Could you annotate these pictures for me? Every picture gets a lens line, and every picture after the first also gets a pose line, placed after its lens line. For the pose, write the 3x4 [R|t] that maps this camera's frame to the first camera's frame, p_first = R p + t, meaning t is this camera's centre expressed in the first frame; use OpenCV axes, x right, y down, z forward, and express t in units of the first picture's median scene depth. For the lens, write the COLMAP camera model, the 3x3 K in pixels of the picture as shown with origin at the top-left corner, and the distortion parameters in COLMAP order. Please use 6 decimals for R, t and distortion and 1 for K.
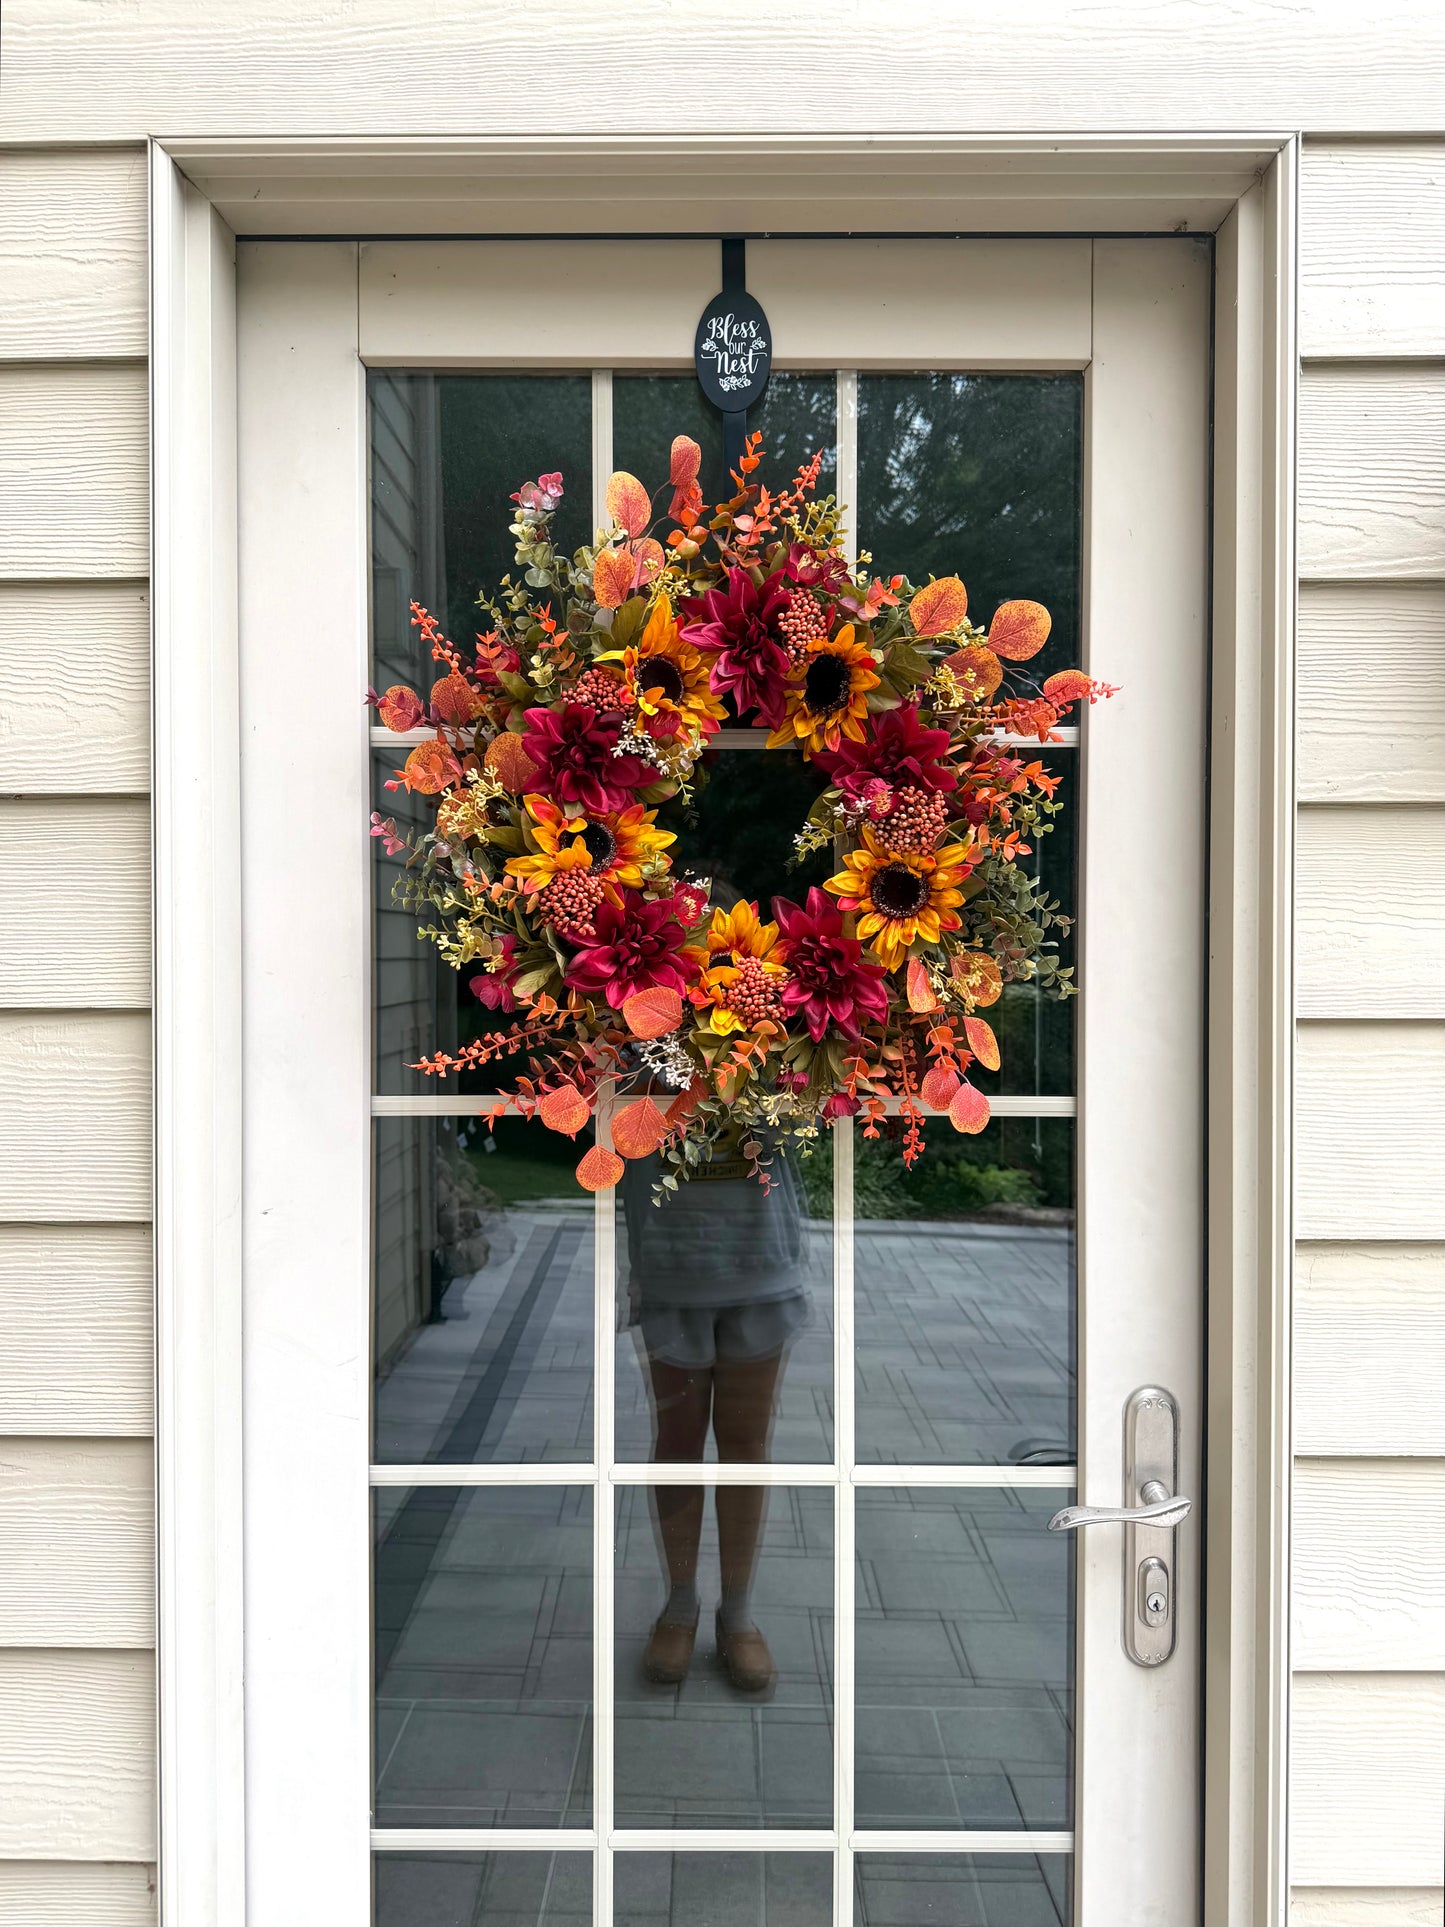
lens RADIAL K [[1414.9, 0, 732.8], [0, 1414.9, 984.3], [0, 0, 1]] dist [0.003927, -0.053757]
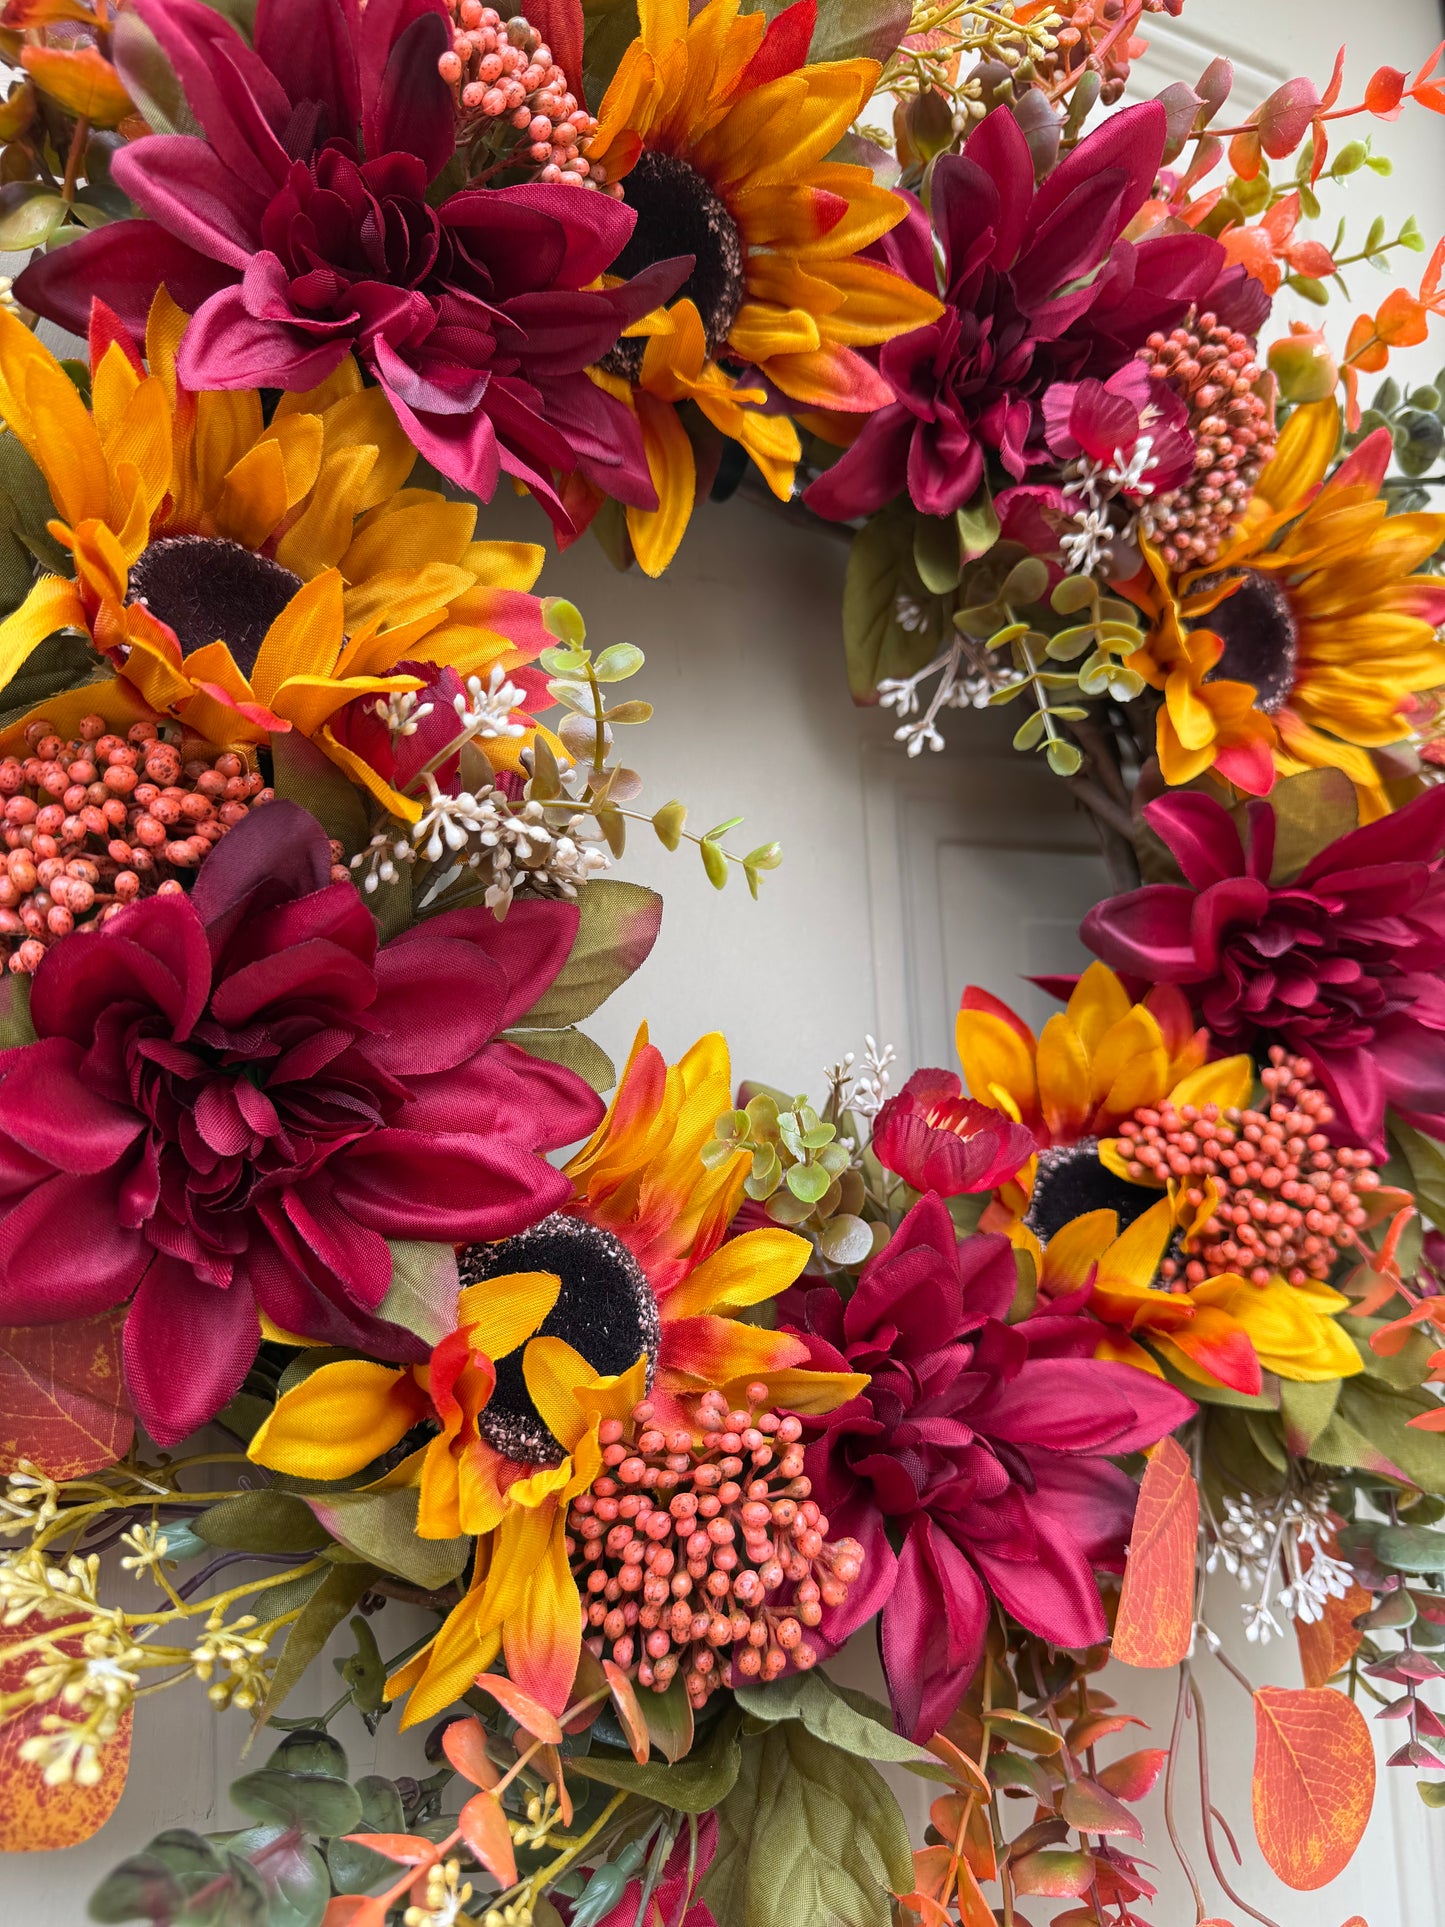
lens RADIAL K [[1414.9, 0, 732.5], [0, 1414.9, 966.7], [0, 0, 1]] dist [0.003927, -0.053757]
pose [[0.589004, -0.715968, 0.374785, -0.130632], [0.682349, 0.689091, 0.244035, -0.178819], [-0.432983, 0.111997, 0.894418, 0.779115]]
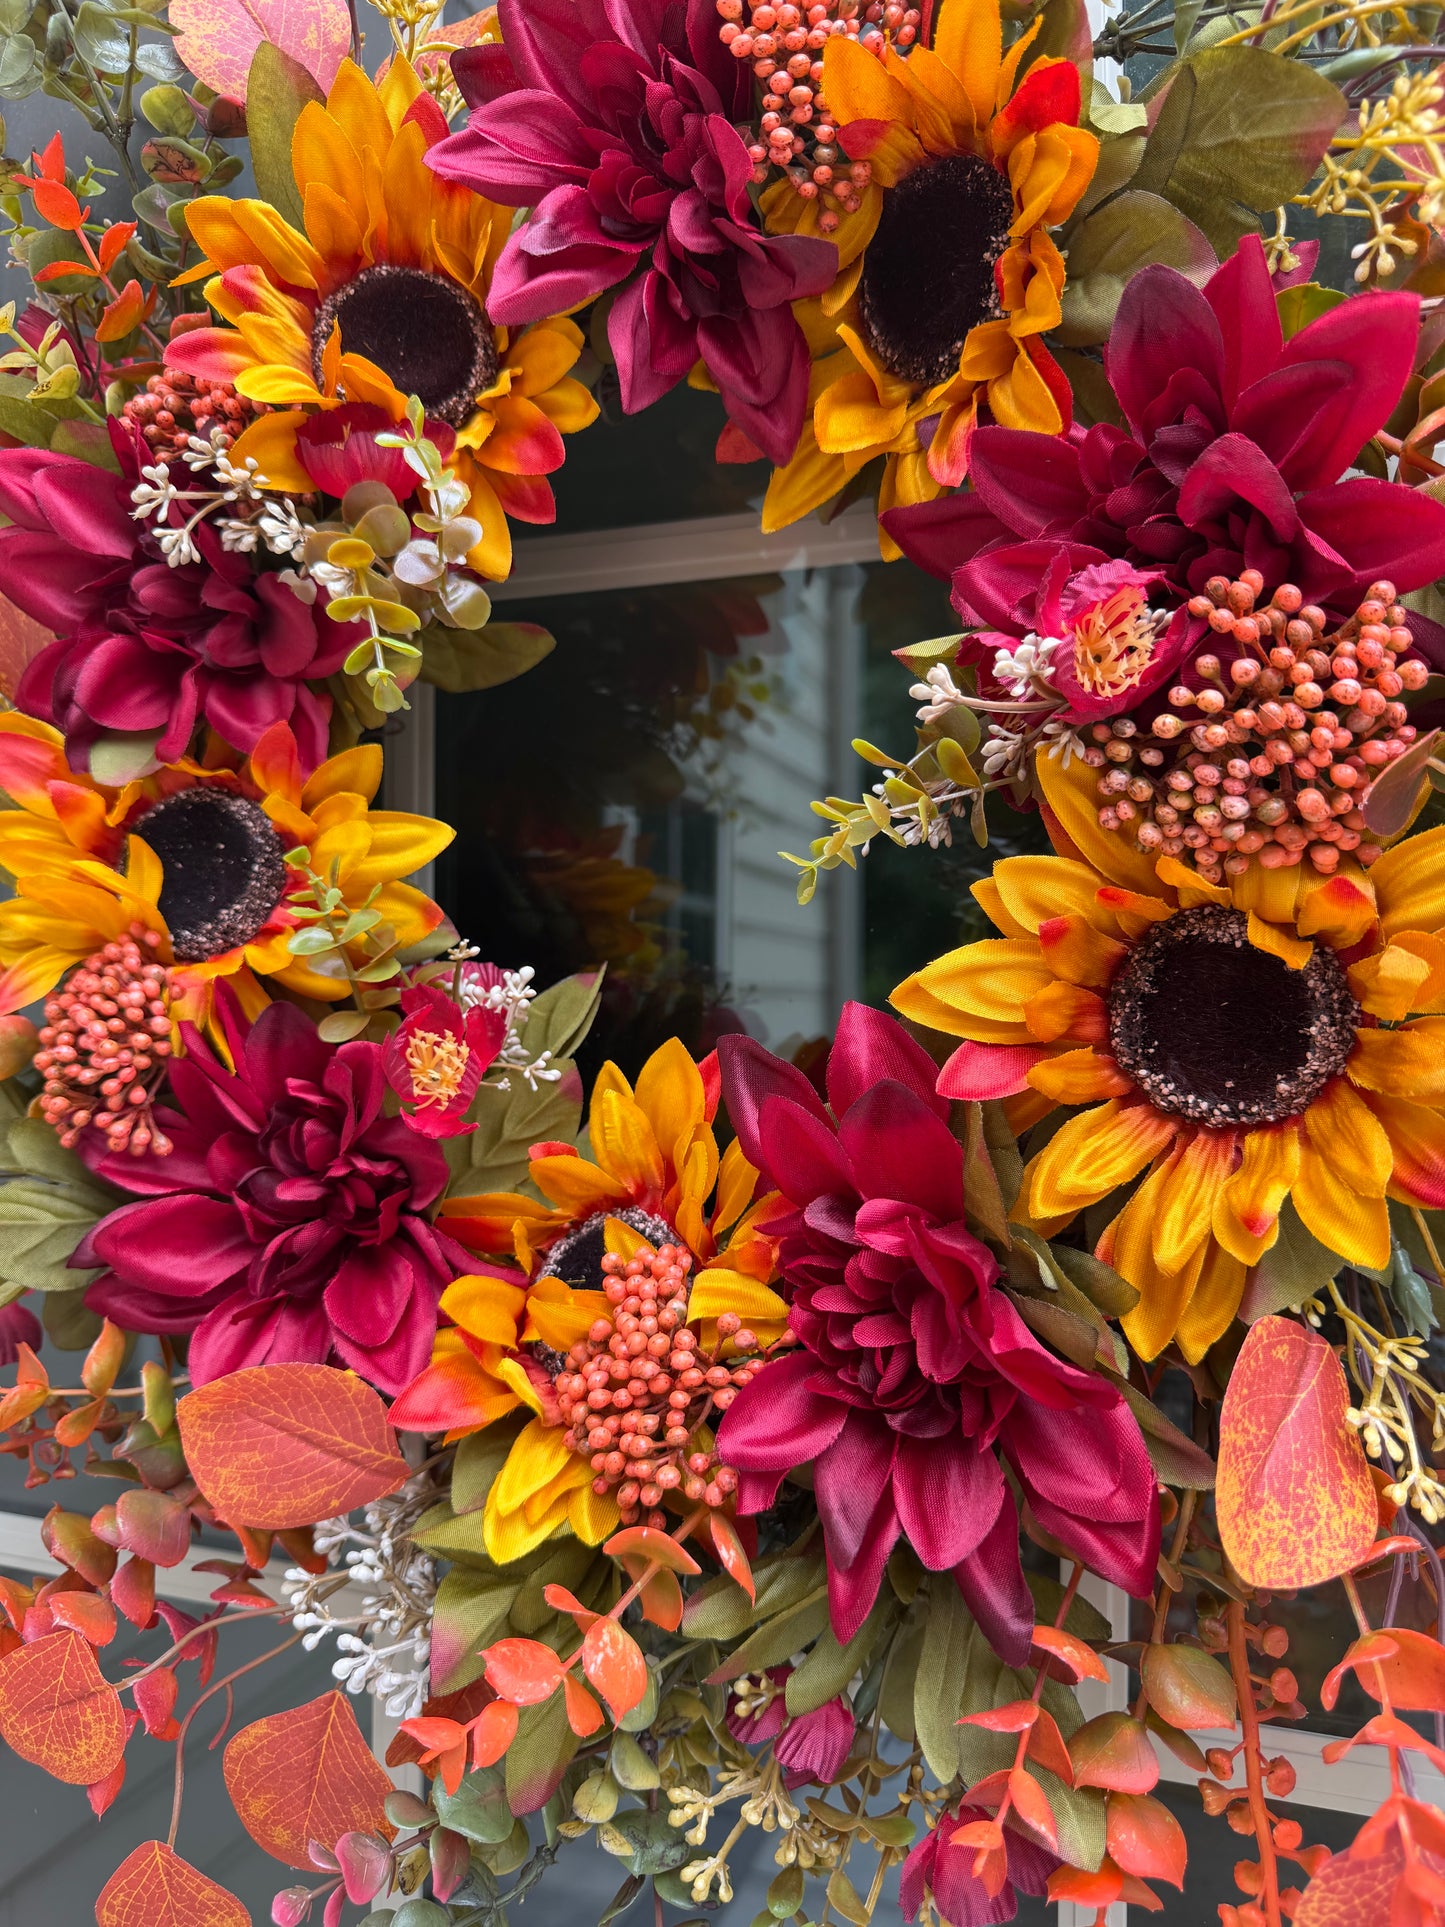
lens RADIAL K [[1414.9, 0, 737.8], [0, 1414.9, 947.0], [0, 0, 1]] dist [0.003927, -0.053757]
pose [[0.936459, -0.006661, -0.350713, 0.127307], [-0.016289, 0.997915, -0.062447, -0.062786], [0.350398, 0.064192, 0.934399, 0.752404]]
